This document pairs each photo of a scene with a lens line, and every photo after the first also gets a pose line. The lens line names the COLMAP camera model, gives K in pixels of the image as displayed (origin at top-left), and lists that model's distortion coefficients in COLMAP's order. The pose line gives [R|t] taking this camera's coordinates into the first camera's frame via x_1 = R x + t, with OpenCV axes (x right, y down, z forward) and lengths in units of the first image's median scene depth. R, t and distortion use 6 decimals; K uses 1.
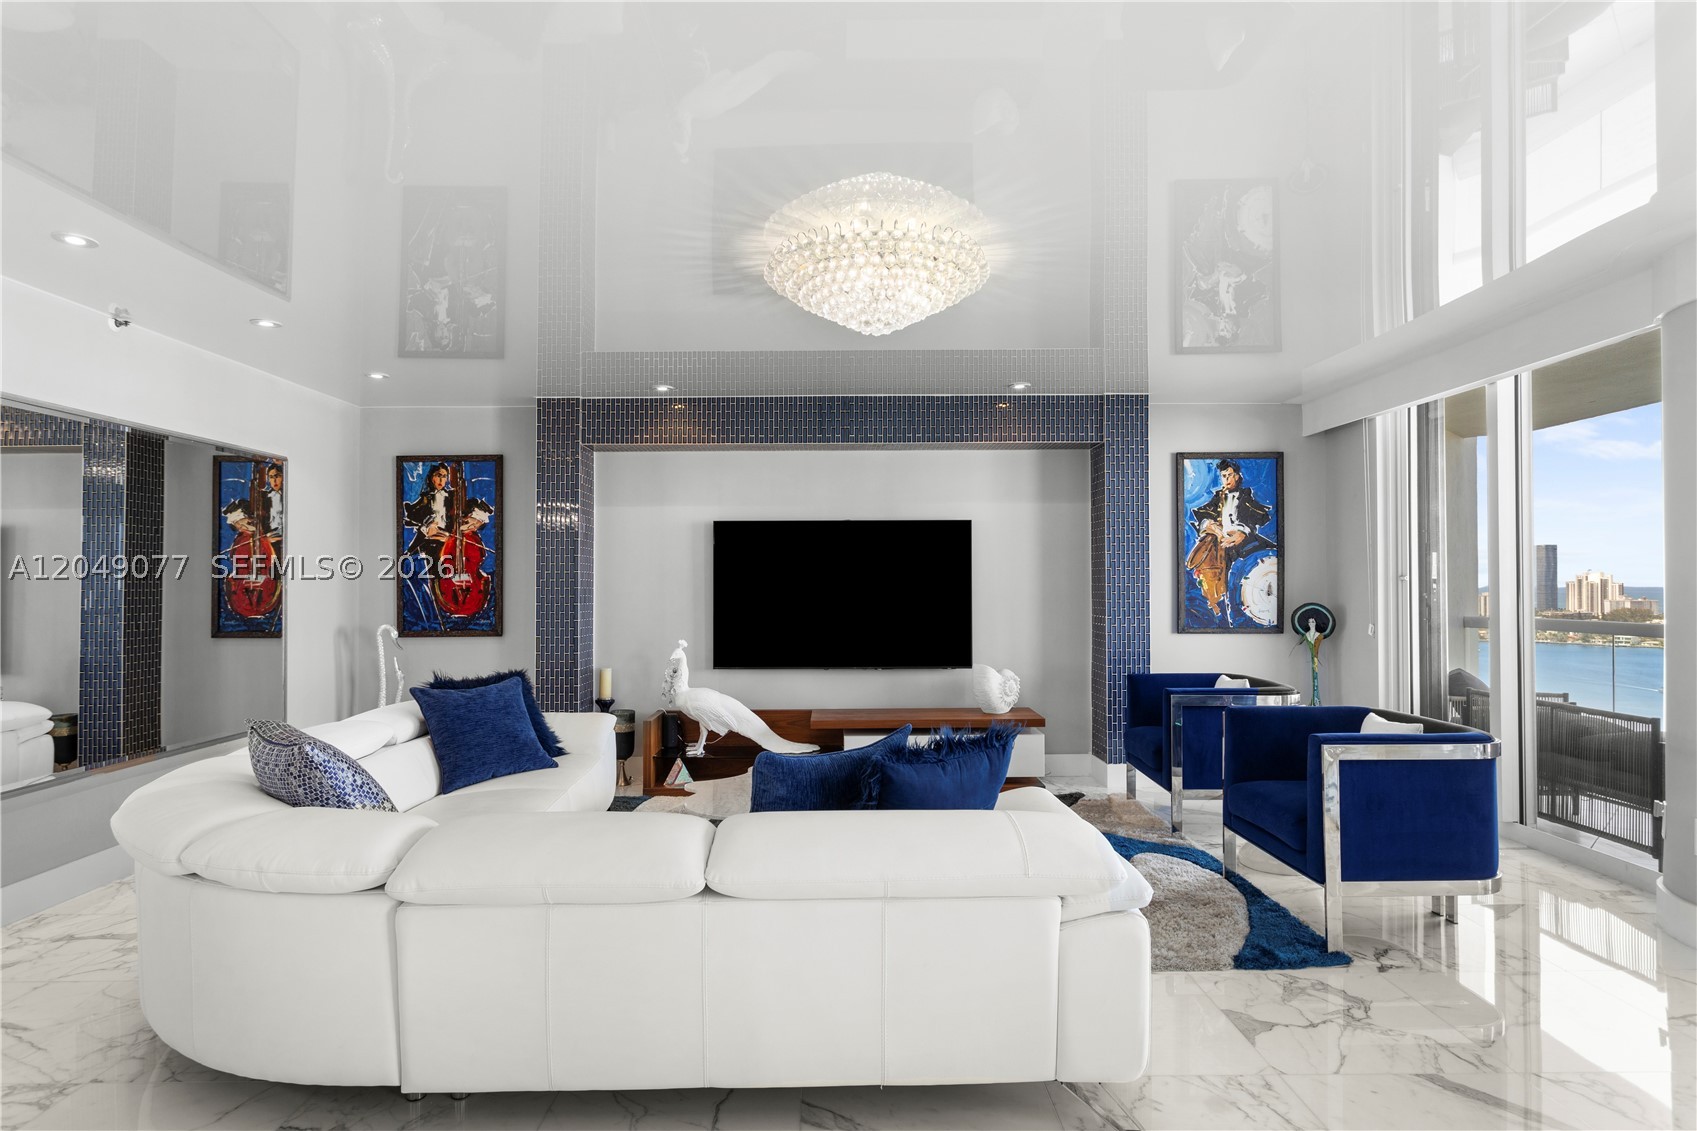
lens RADIAL K [[913.6, 0, 830.2], [0, 913.6, 582.4], [0, 0, 1]] dist [0.007322, 0.000130]
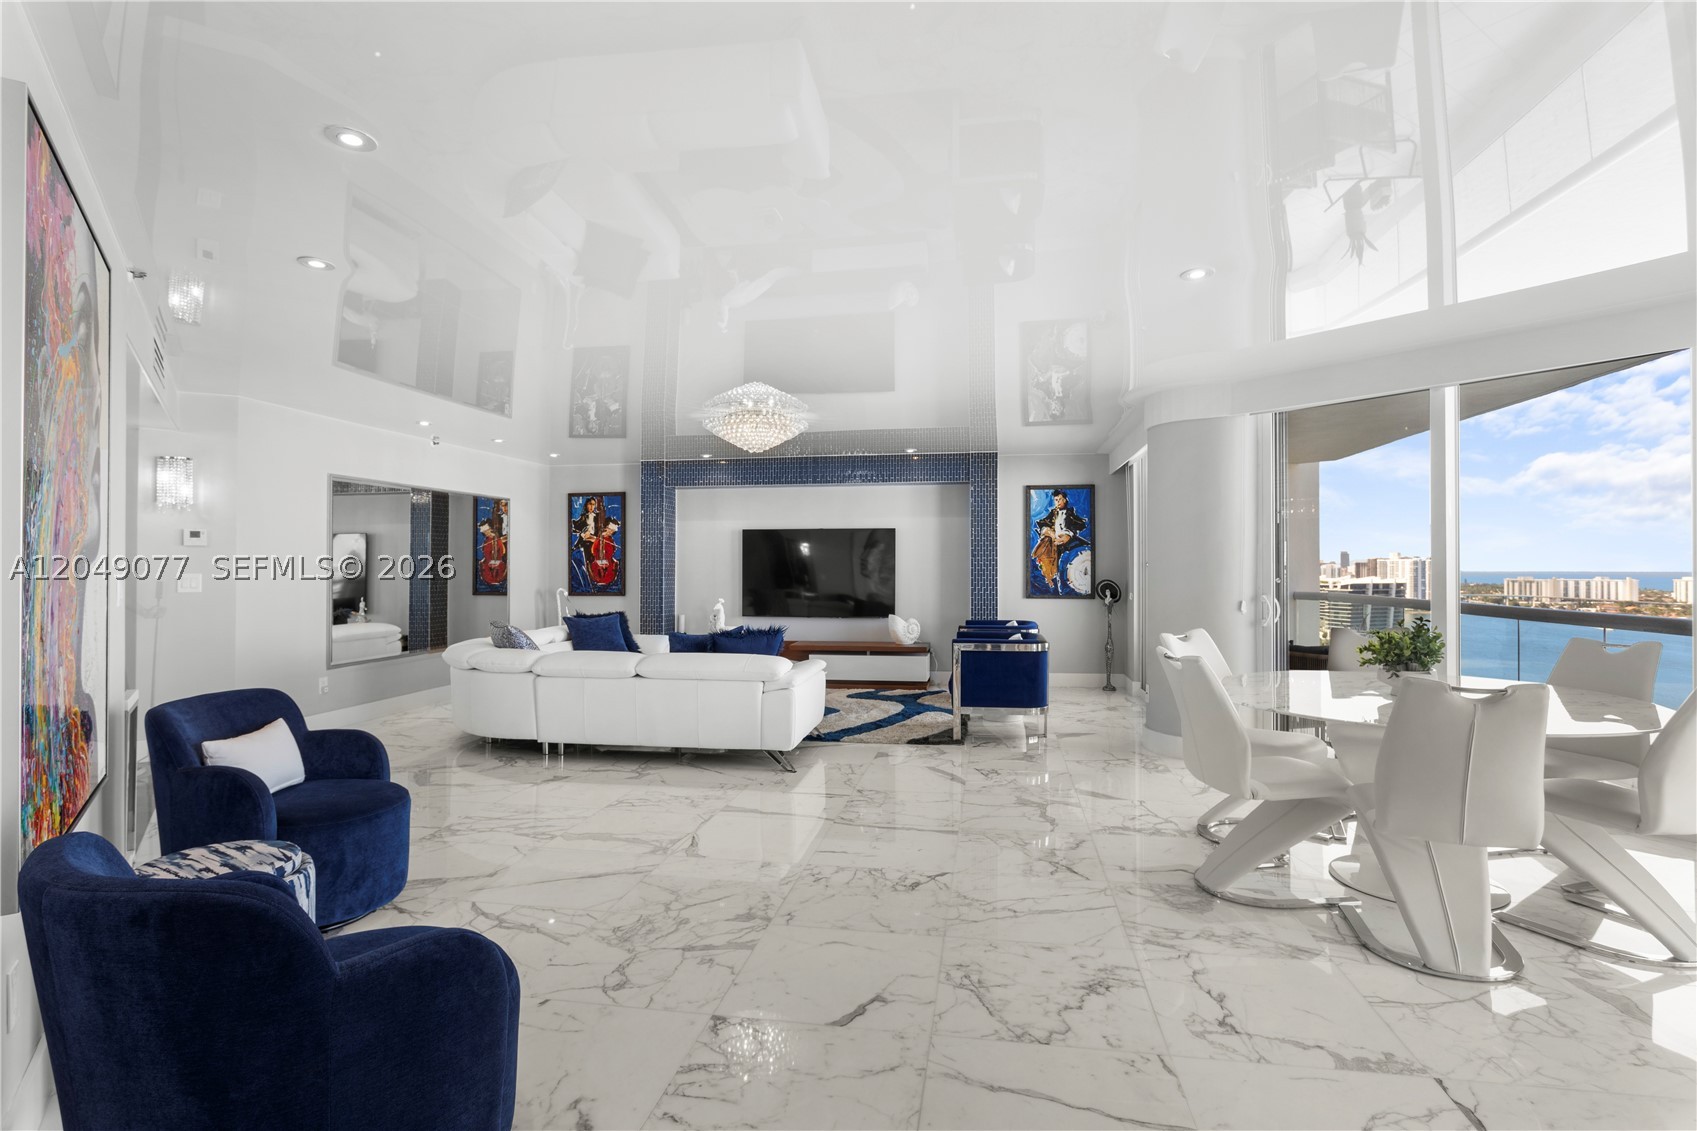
lens RADIAL K [[864.1, 0, 851.4], [0, 864.1, 559.8], [0, 0, 1]] dist [-0.001901, 0.004362]
pose [[0.985108, 0.001812, -0.171926, 0.341149], [-0.003005, 0.999973, -0.006682, -0.000878], [0.171909, 0.007099, 0.985087, -0.530182]]
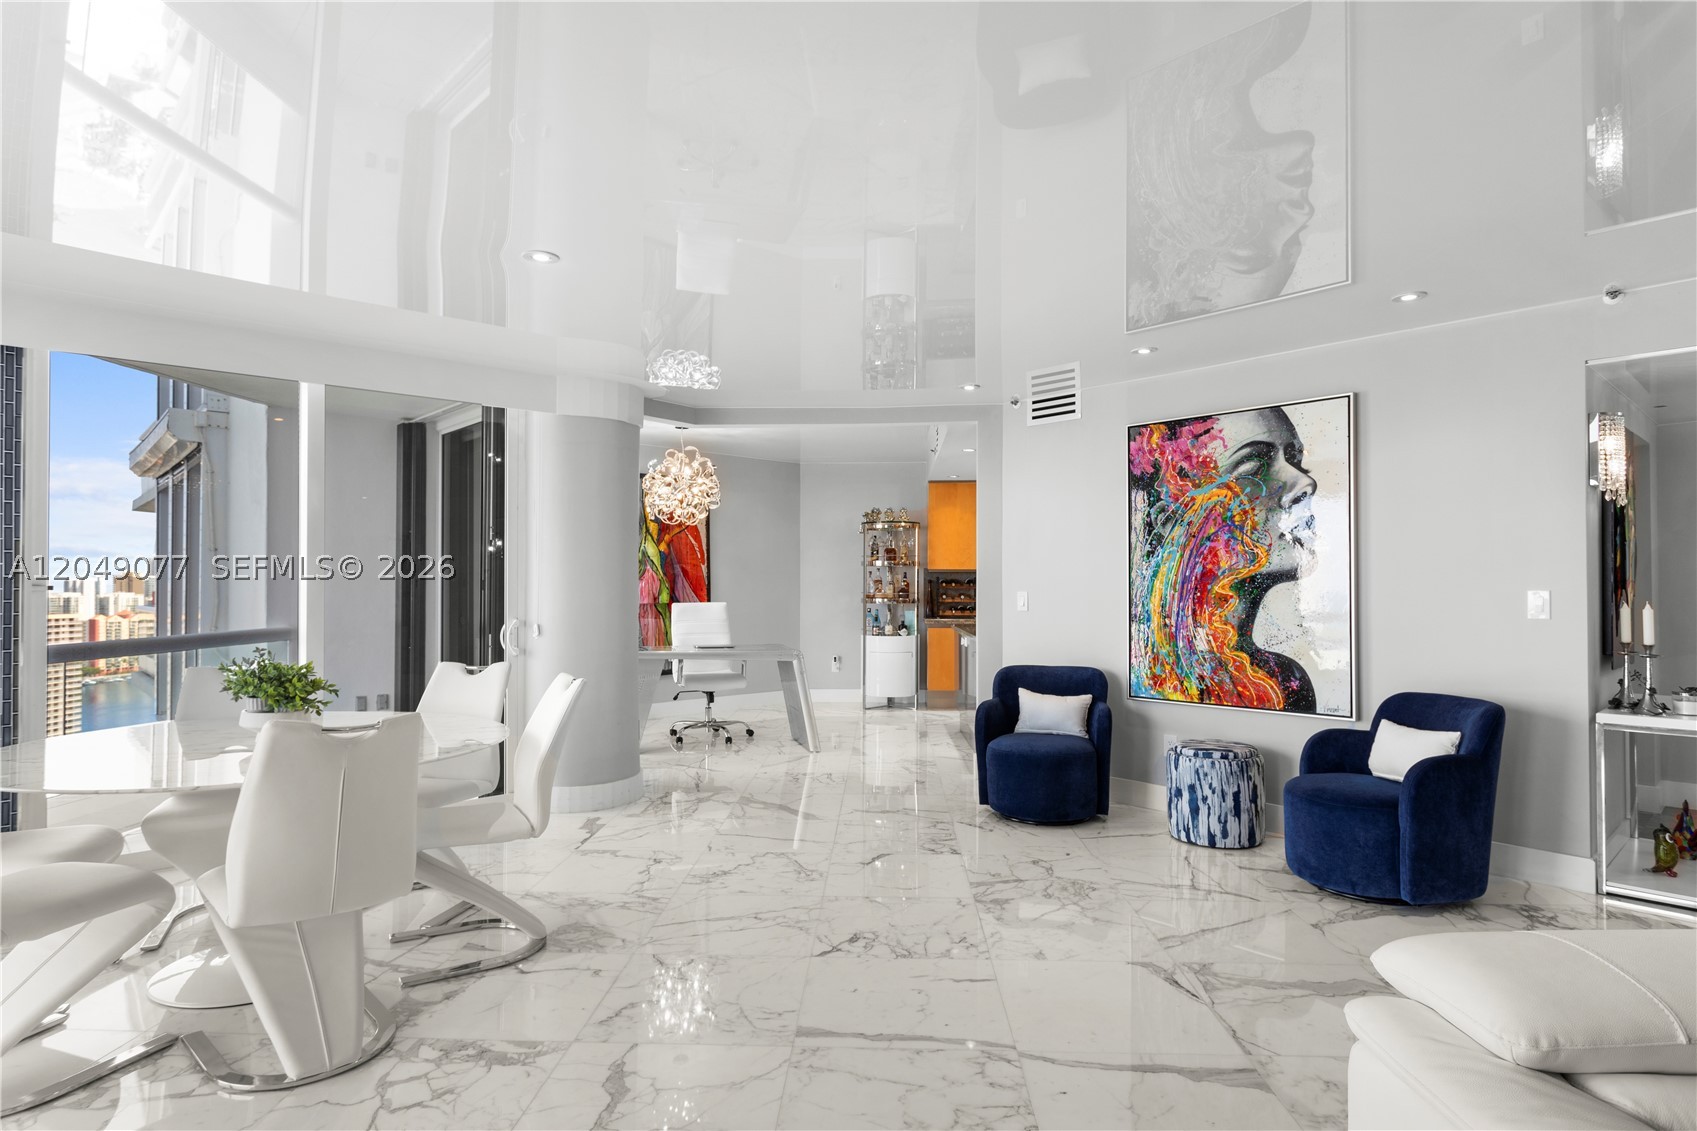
lens RADIAL K [[913.6, 0, 853.4], [0, 913.6, 567.5], [0, 0, 1]] dist [0.007322, 0.000130]
pose [[-0.999075, 0.007003, 0.042438, 0.258281], [0.006196, 0.999798, -0.019110, -0.002767], [-0.042563, -0.018829, -0.998916, 0.620238]]
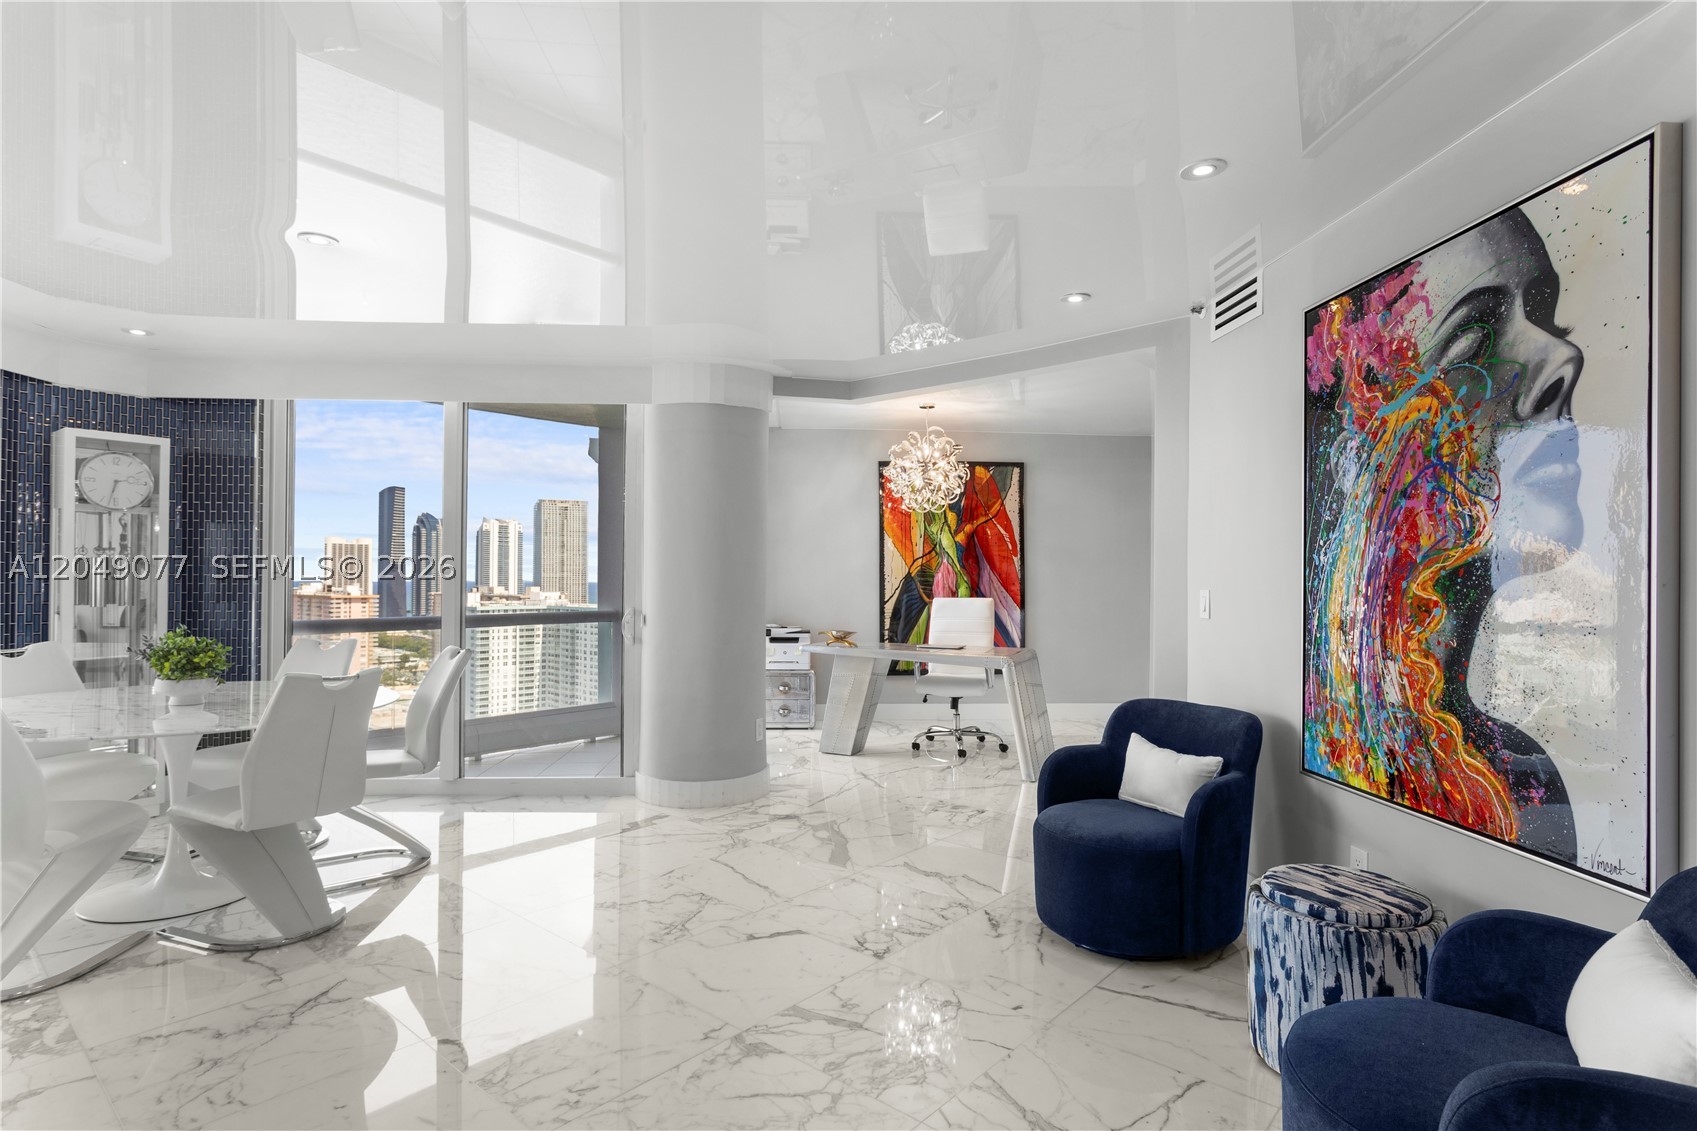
lens RADIAL K [[864.1, 0, 851.6], [0, 864.1, 569.1], [0, 0, 1]] dist [-0.001901, 0.004362]
pose [[-0.755356, 0.006998, 0.655277, -0.107827], [-0.003853, 0.999878, -0.015119, 0.000960], [-0.655303, -0.013946, -0.755237, 0.257481]]
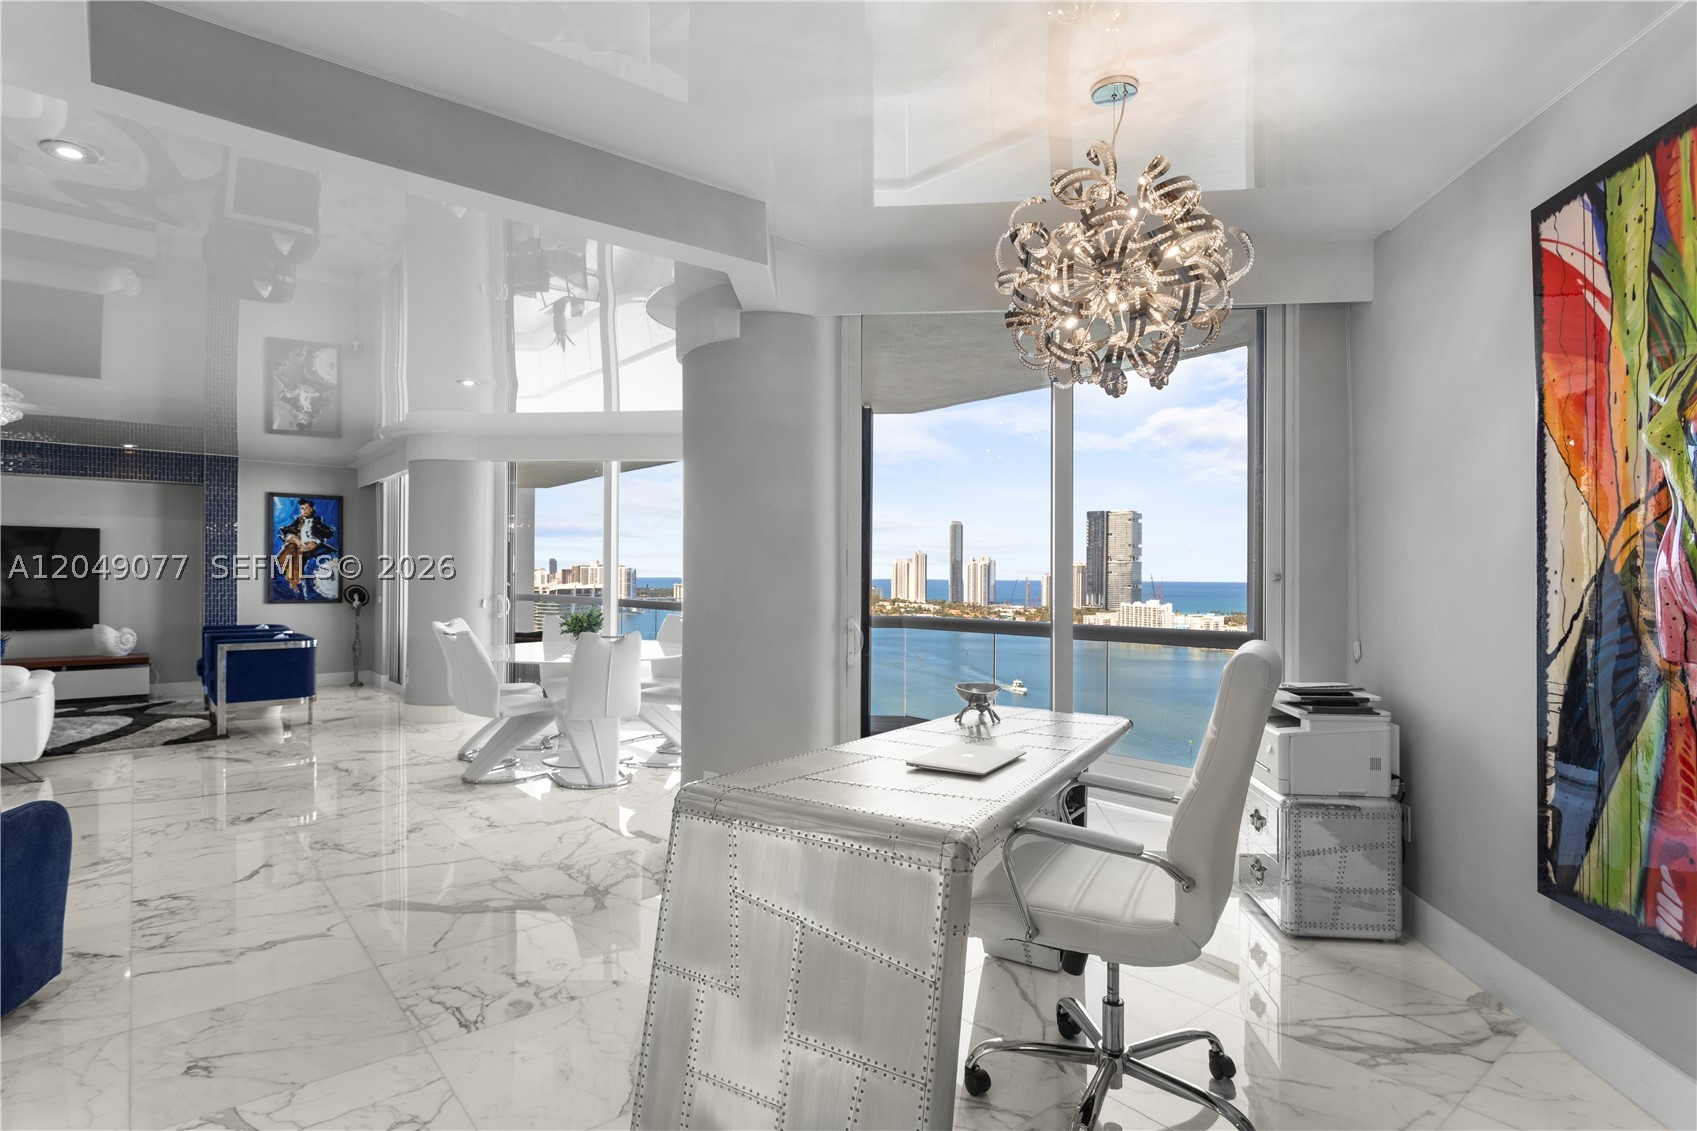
lens RADIAL K [[864.1, 0, 845.8], [0, 864.1, 577.1], [0, 0, 1]] dist [-0.001901, 0.004362]
pose [[0.777049, 0.007729, 0.629393, 0.209532], [-0.010844, 0.999941, 0.001108, -0.003509], [-0.629347, -0.007686, 0.777086, -0.868805]]
